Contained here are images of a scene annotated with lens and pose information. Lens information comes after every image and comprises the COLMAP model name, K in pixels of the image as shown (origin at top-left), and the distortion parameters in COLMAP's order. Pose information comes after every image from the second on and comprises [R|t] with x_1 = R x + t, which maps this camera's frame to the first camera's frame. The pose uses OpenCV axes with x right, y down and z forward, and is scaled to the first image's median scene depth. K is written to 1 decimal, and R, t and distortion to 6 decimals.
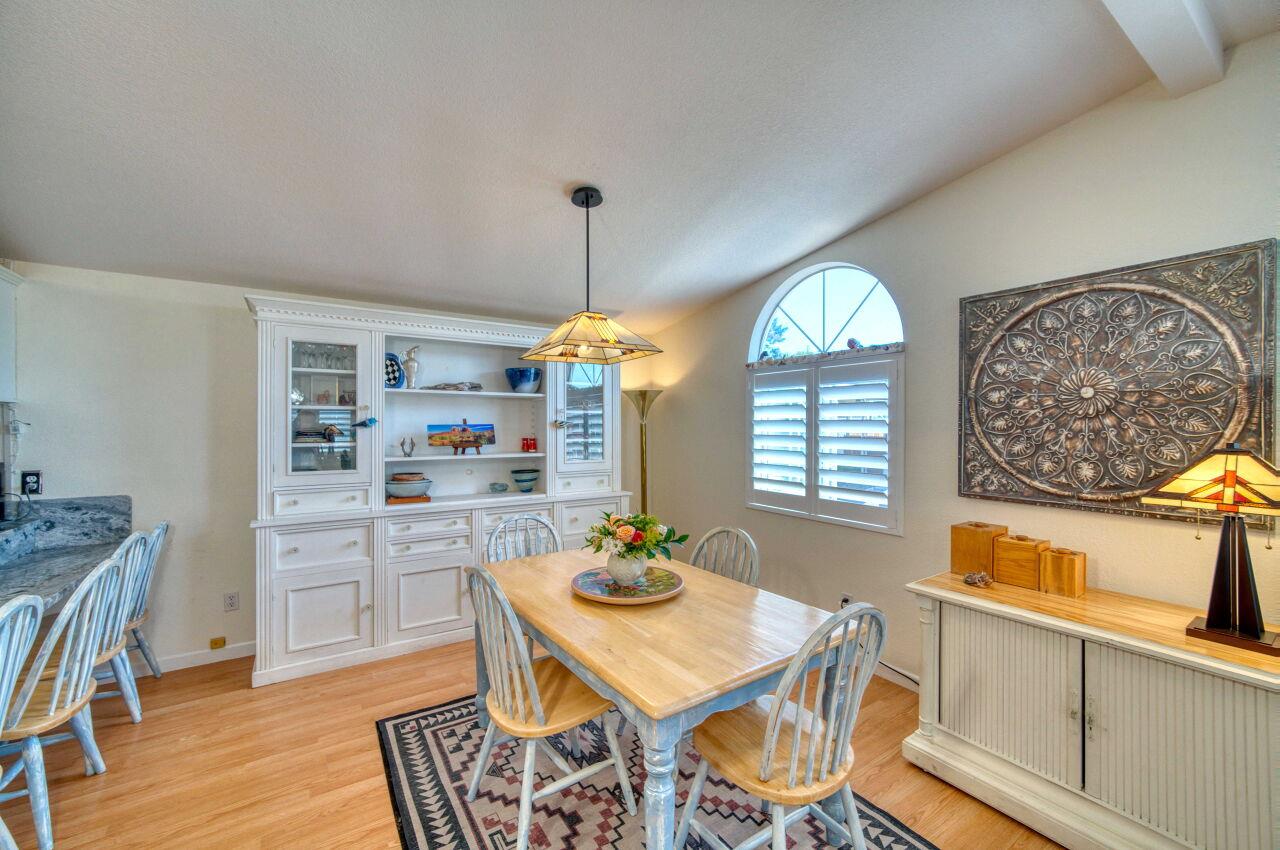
lens RADIAL K [[523.7, 0, 644.0], [0, 523.7, 426.0], [0, 0, 1]] dist [0.001182, 0.001451]
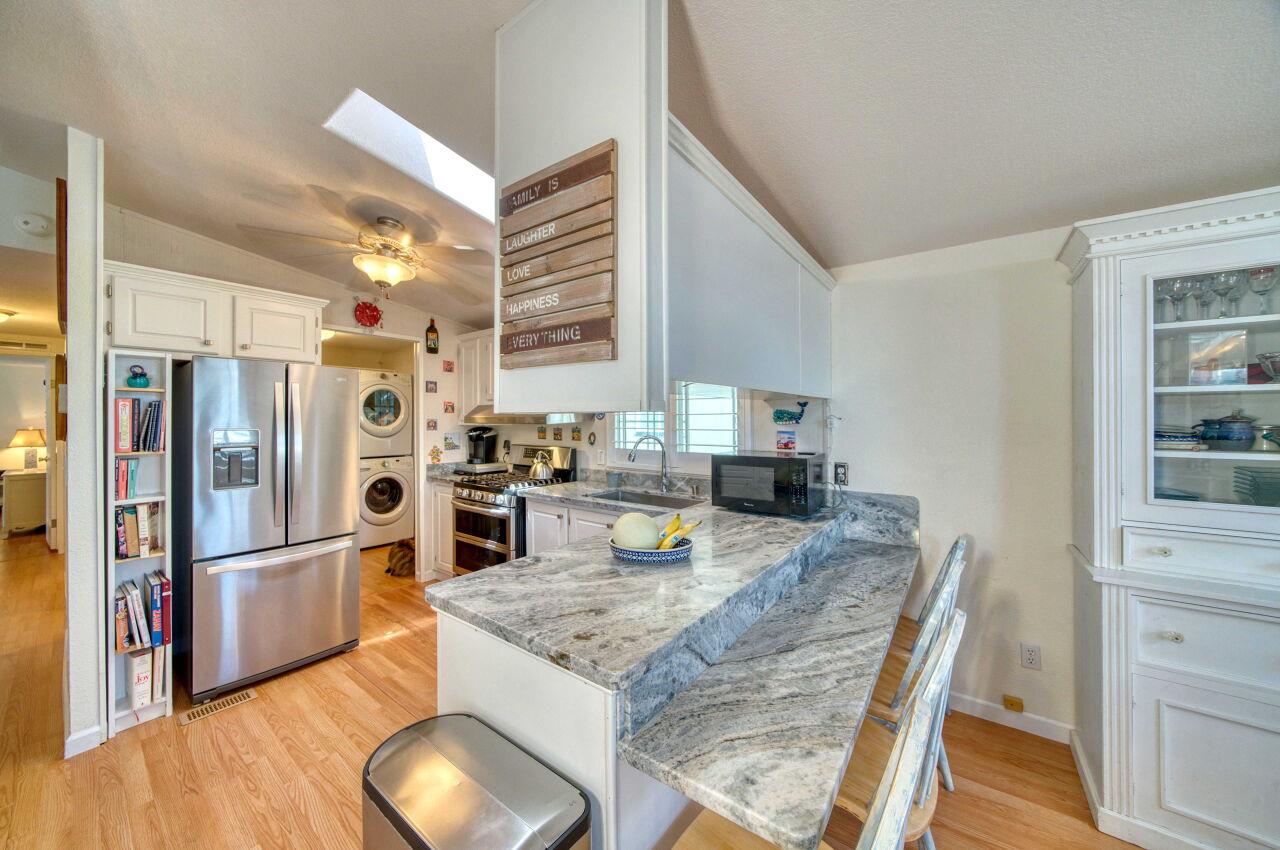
lens RADIAL K [[448.8, 0, 643.6], [0, 448.8, 414.4], [0, 0, 1]] dist [-0.023137, -0.000496]
pose [[0.347069, -0.009632, -0.937790, -0.435752], [-0.002846, 0.999932, -0.011323, -0.000586], [0.937835, 0.006598, 0.347018, 0.298226]]
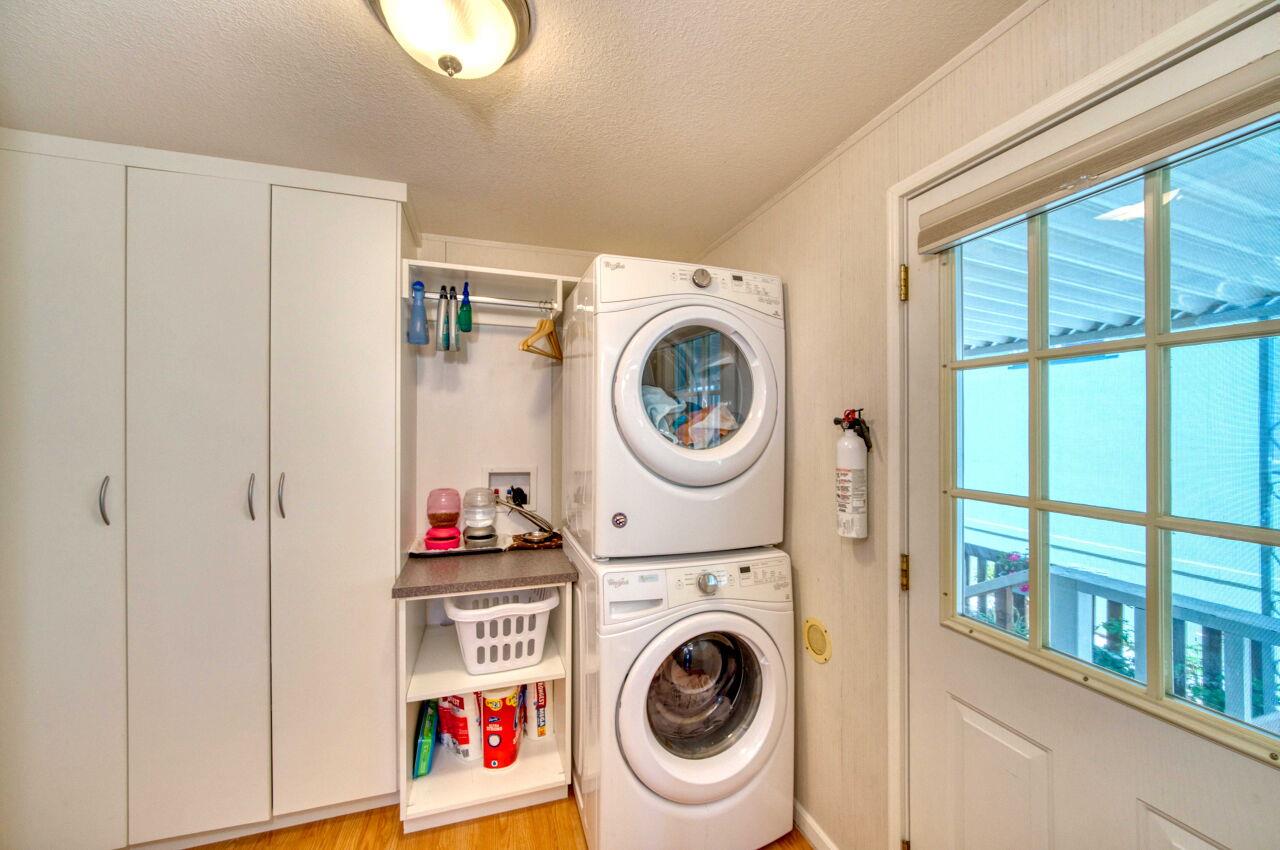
lens RADIAL K [[500.9, 0, 640.1], [0, 500.9, 426.3], [0, 0, 1]] dist [-0.007576, 0.000952]
pose [[-0.244145, -0.003534, -0.969732, -1.905642], [-0.005358, 0.999983, -0.002295, 0.004080], [0.969724, 0.004636, -0.244160, 0.008621]]
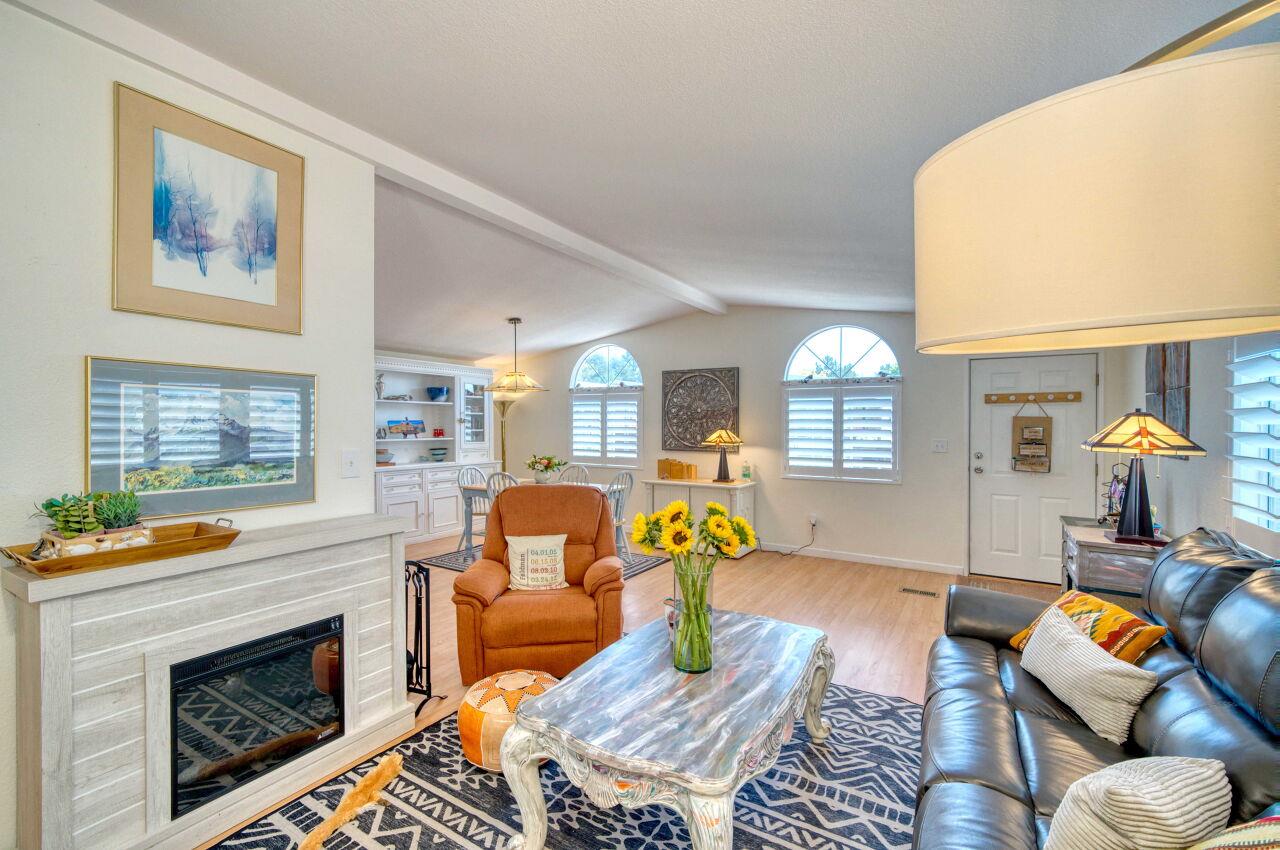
lens RADIAL K [[548.3, 0, 647.8], [0, 548.3, 419.0], [0, 0, 1]] dist [0.012563, -0.000104]
pose [[0.904082, 0.004472, 0.427336, -0.544436], [-0.001031, 0.999965, -0.008282, 0.007303], [-0.427358, 0.007047, 0.904055, -1.258419]]
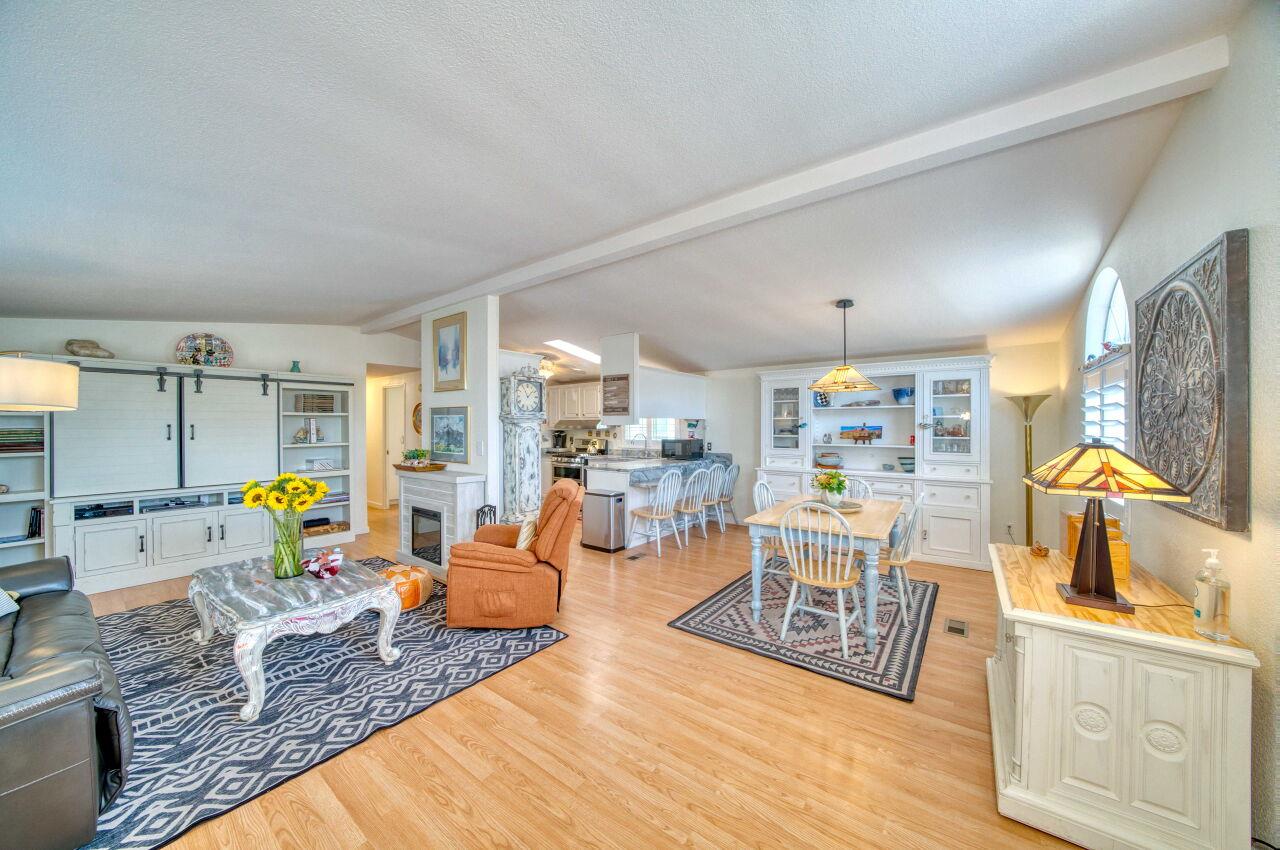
lens RADIAL K [[441.2, 0, 634.6], [0, 441.2, 429.1], [0, 0, 1]] dist [-0.017559, 0.000621]
pose [[0.321894, 0.003653, -0.946769, 1.013899], [-0.002334, 0.999993, 0.003065, 0.005040], [0.946773, 0.001224, 0.321900, -0.181368]]
